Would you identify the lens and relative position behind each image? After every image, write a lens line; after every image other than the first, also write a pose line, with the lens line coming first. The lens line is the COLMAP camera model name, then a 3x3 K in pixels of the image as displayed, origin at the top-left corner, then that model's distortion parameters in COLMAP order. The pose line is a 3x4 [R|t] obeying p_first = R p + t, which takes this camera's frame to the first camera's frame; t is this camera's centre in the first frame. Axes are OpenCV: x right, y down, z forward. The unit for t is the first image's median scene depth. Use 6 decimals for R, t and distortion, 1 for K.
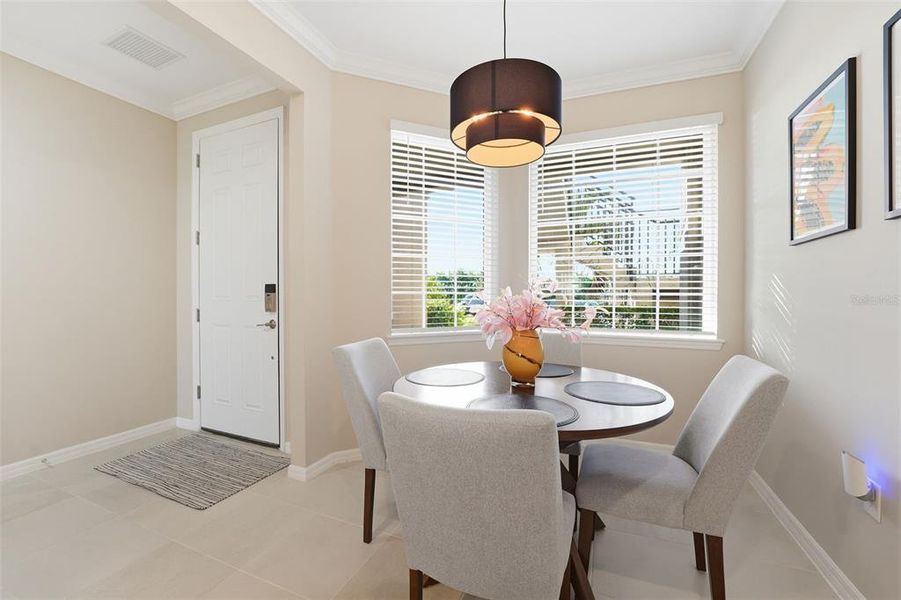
lens RADIAL K [[370.0, 0, 447.3], [0, 370.0, 297.8], [0, 0, 1]] dist [-0.026609, 0.000386]
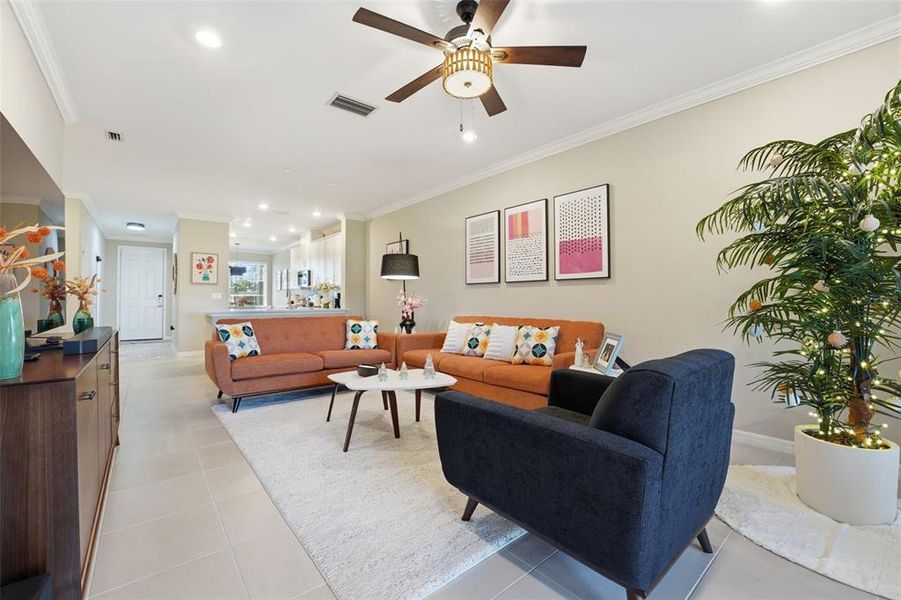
lens RADIAL K [[370.0, 0, 446.8], [0, 370.0, 295.7], [0, 0, 1]] dist [-0.026609, 0.000386]
pose [[0.462246, 0.005251, 0.886736, -2.694039], [0.007129, 0.999928, -0.009638, 0.034541], [-0.886723, 0.010777, 0.462176, -3.650472]]
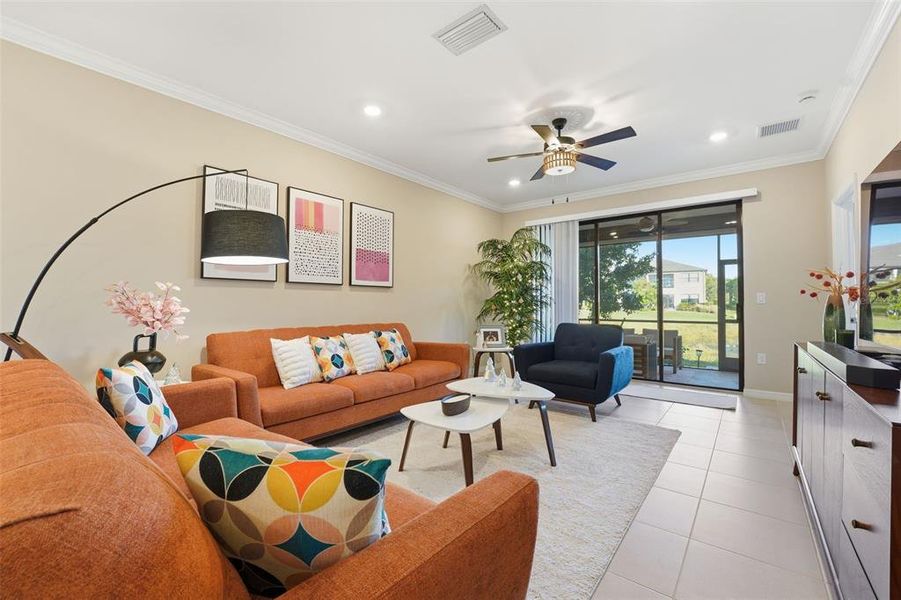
lens RADIAL K [[370.0, 0, 453.6], [0, 370.0, 298.5], [0, 0, 1]] dist [-0.026609, 0.000386]
pose [[-0.959728, -0.001494, 0.280926, -1.908187], [-0.003797, 0.999964, -0.007654, 0.022308], [-0.280904, -0.008412, -0.959699, -1.852918]]
